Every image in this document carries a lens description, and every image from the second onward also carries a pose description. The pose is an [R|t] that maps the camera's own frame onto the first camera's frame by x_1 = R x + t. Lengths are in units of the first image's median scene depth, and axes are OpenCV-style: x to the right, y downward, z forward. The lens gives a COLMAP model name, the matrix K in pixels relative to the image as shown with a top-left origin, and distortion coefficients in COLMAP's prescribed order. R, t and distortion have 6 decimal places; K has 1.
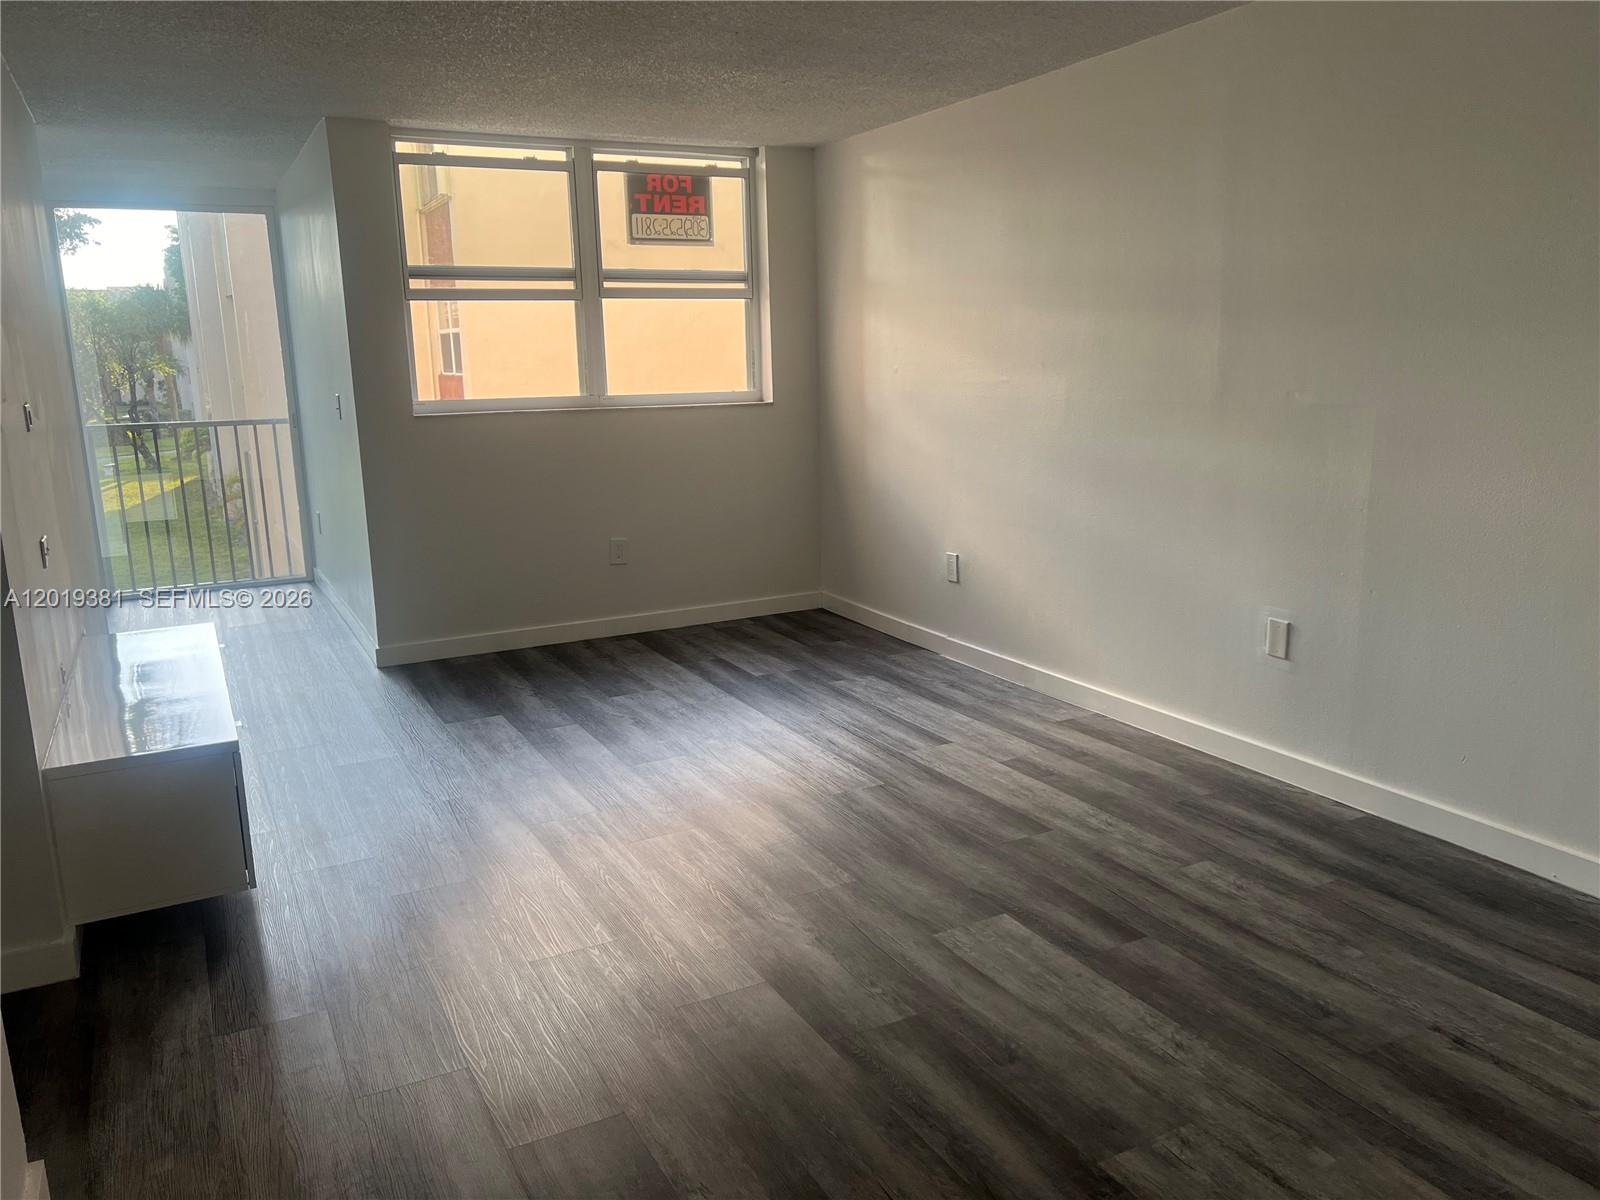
lens RADIAL K [[1199.9, 0, 790.7], [0, 1199.9, 602.9], [0, 0, 1]] dist [0.051644, -0.057296]
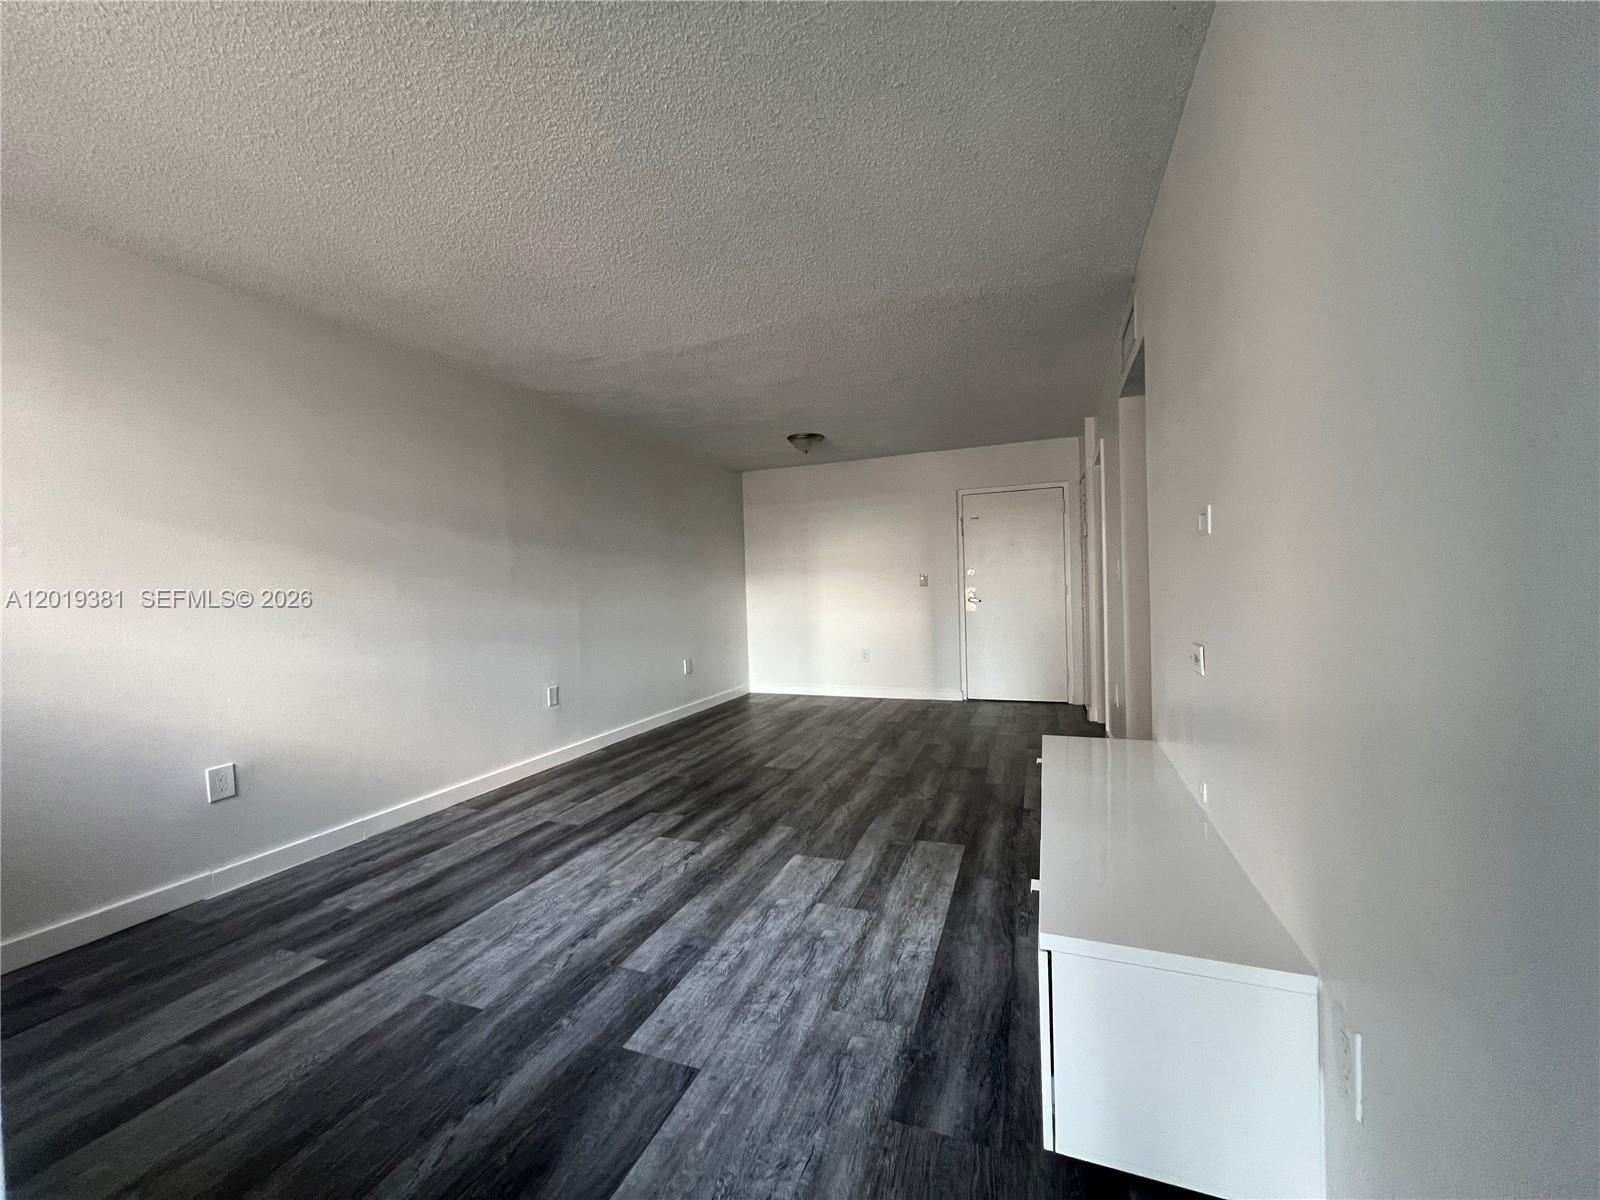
lens RADIAL K [[638.1, 0, 801.0], [0, 638.1, 596.8], [0, 0, 1]] dist [0.001246, -0.000525]
pose [[-0.670111, 0.031159, 0.741606, -0.491081], [0.193457, 0.971919, 0.133971, -0.141034], [-0.716607, 0.233244, -0.657322, 0.974901]]
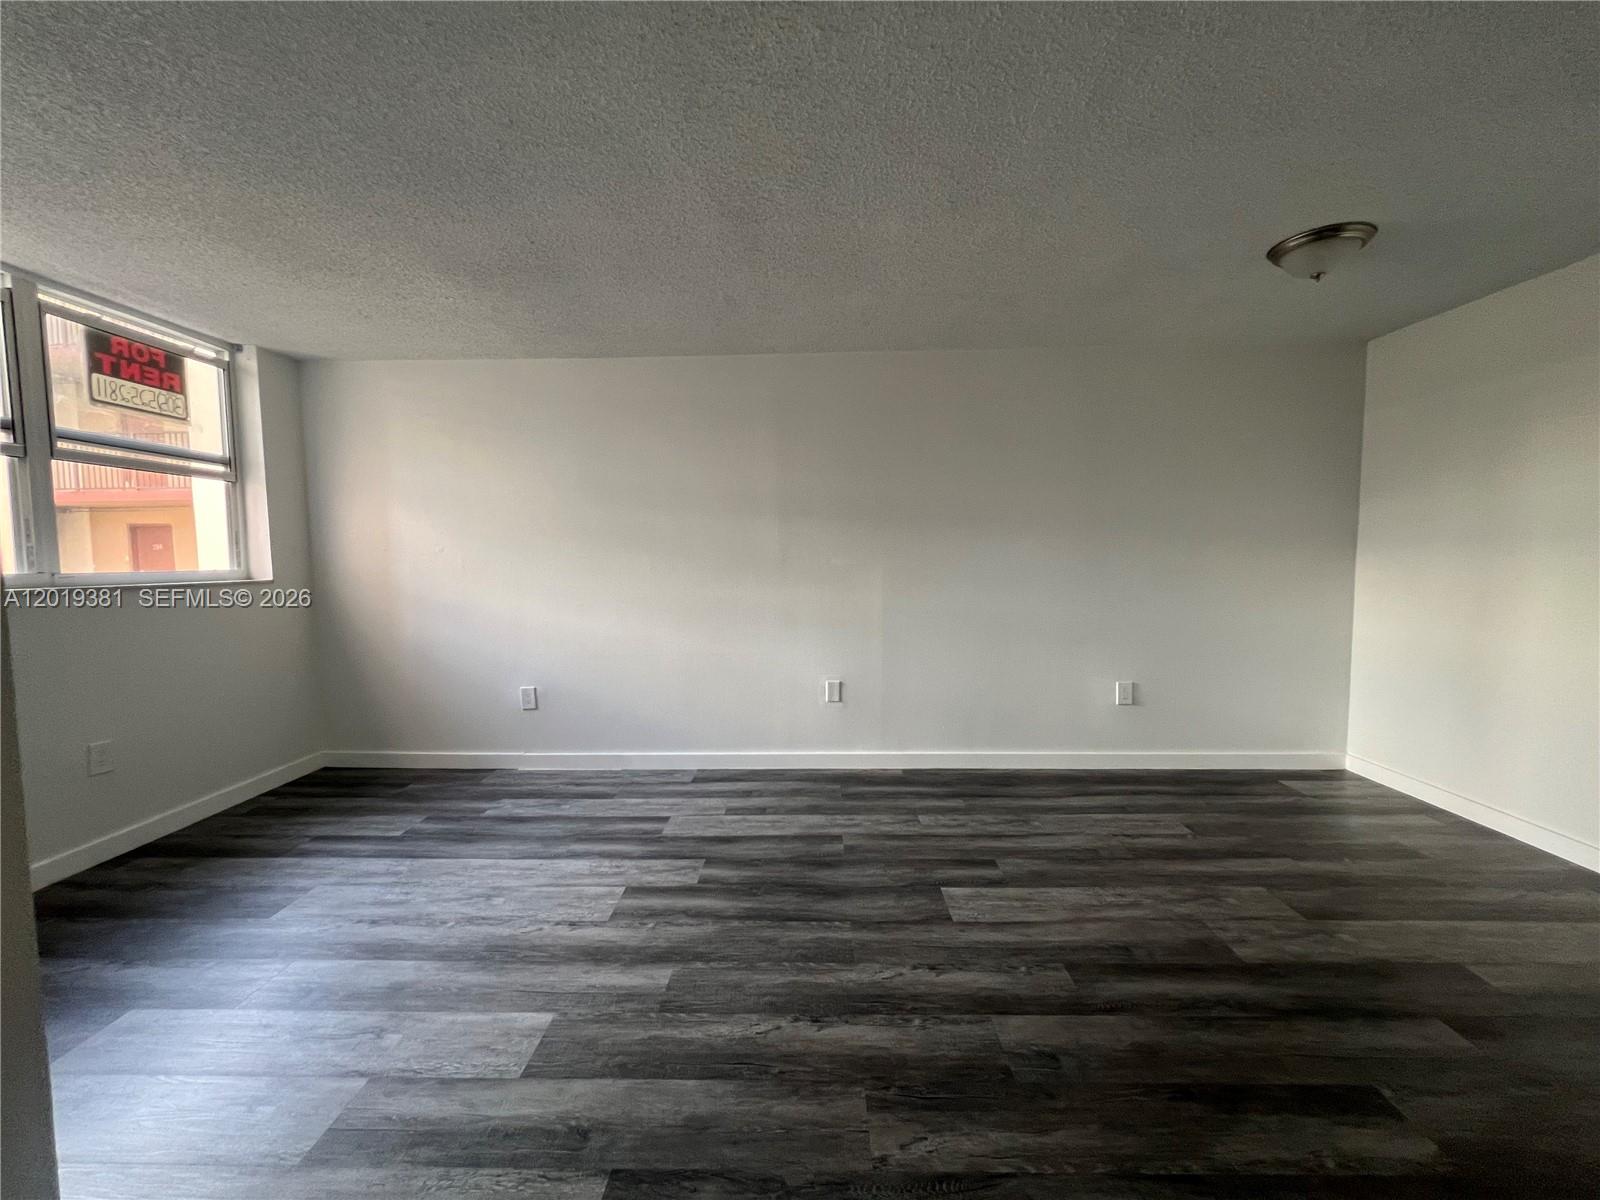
lens RADIAL K [[638.1, 0, 802.1], [0, 638.1, 594.5], [0, 0, 1]] dist [0.001246, -0.000525]
pose [[0.474510, -0.034558, 0.879571, -0.331870], [0.175941, 0.982789, -0.056303, -0.049222], [-0.862488, 0.181469, 0.472424, 0.395511]]
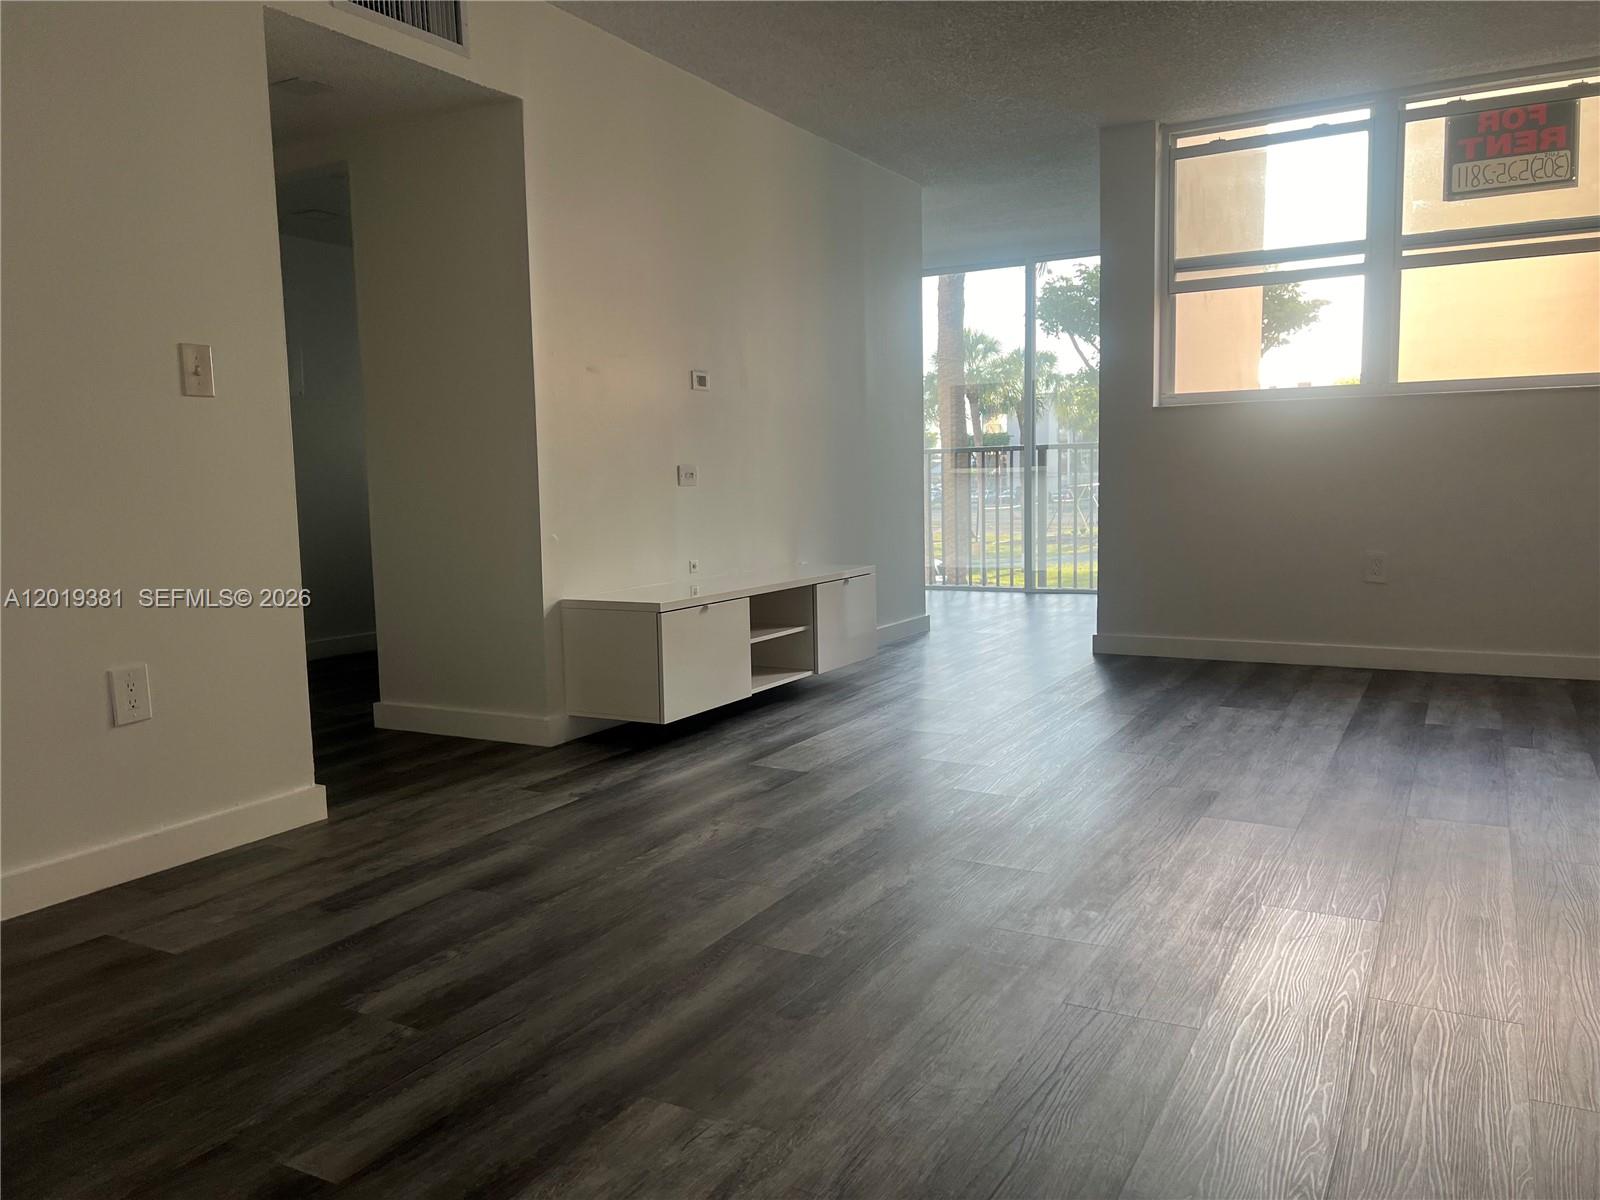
lens RADIAL K [[1199.9, 0, 797.6], [0, 1199.9, 598.8], [0, 0, 1]] dist [0.051644, -0.057296]
pose [[0.551197, 0.100020, -0.828359, 0.374697], [-0.160134, 0.987015, 0.012623, 0.036828], [0.818865, 0.125691, 0.560056, 0.222609]]
